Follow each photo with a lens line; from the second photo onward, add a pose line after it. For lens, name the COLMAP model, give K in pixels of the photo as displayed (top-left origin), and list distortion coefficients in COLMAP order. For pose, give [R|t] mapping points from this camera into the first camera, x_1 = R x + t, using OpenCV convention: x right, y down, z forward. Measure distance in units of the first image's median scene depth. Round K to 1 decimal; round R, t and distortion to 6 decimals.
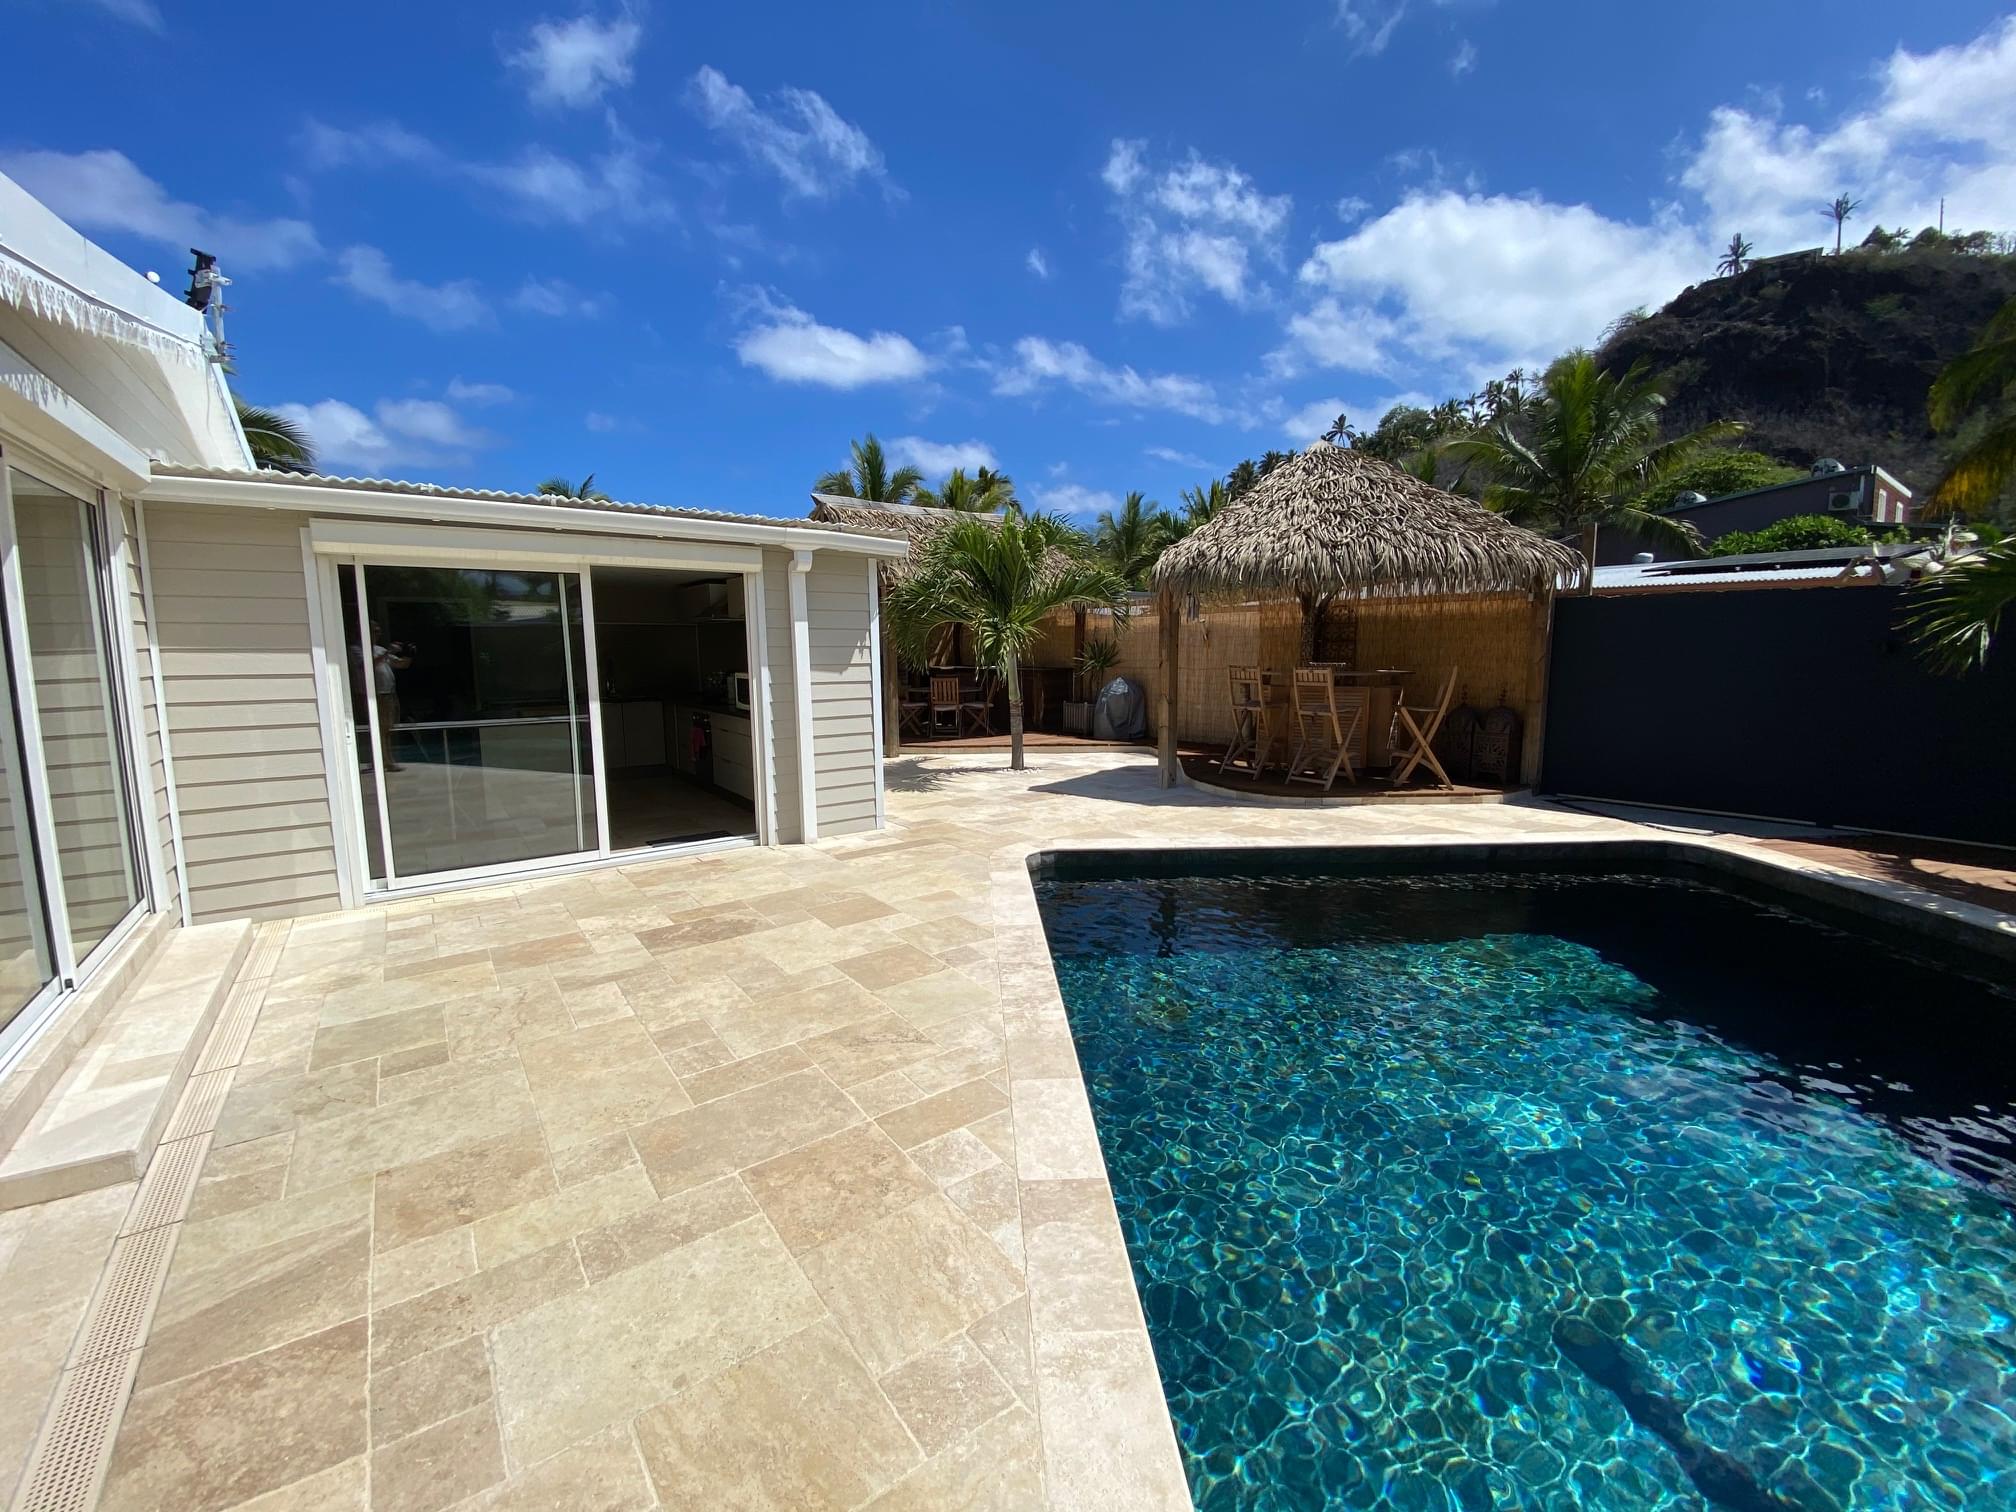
lens RADIAL K [[824.1, 0, 997.5], [0, 824.1, 757.1], [0, 0, 1]] dist [0.010844, -0.014281]
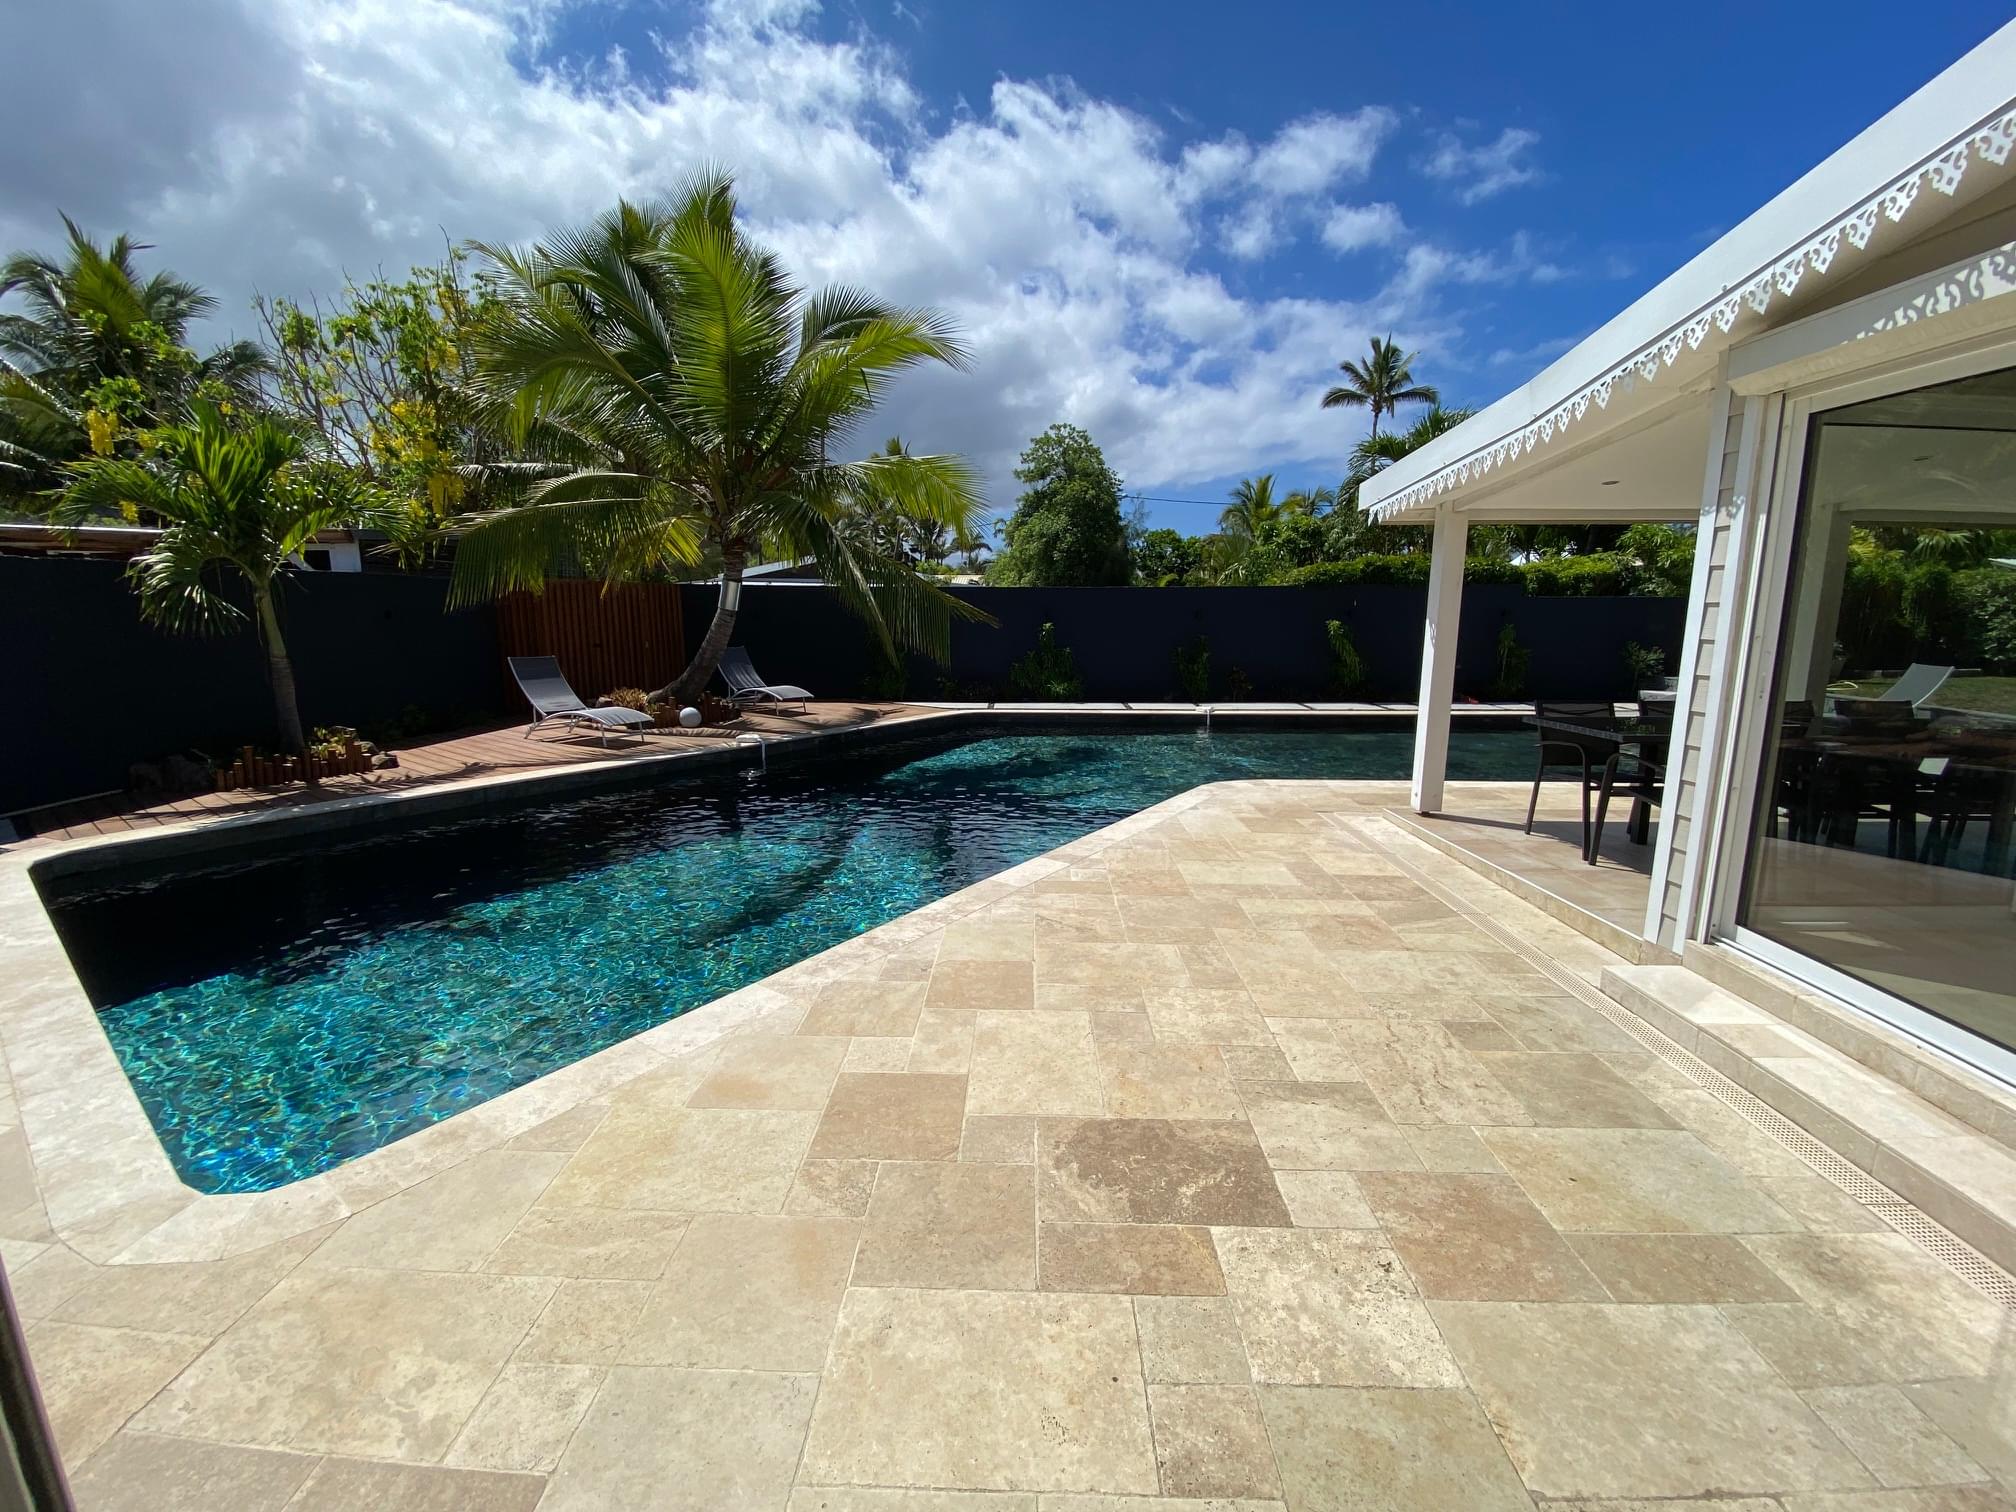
lens RADIAL K [[824.1, 0, 992.9], [0, 824.1, 750.5], [0, 0, 1]] dist [0.010844, -0.014281]
pose [[-0.787947, -0.091243, 0.608945, -0.667170], [0.095490, 0.958888, 0.267237, -0.221050], [-0.608294, 0.268717, -0.746840, 1.626545]]
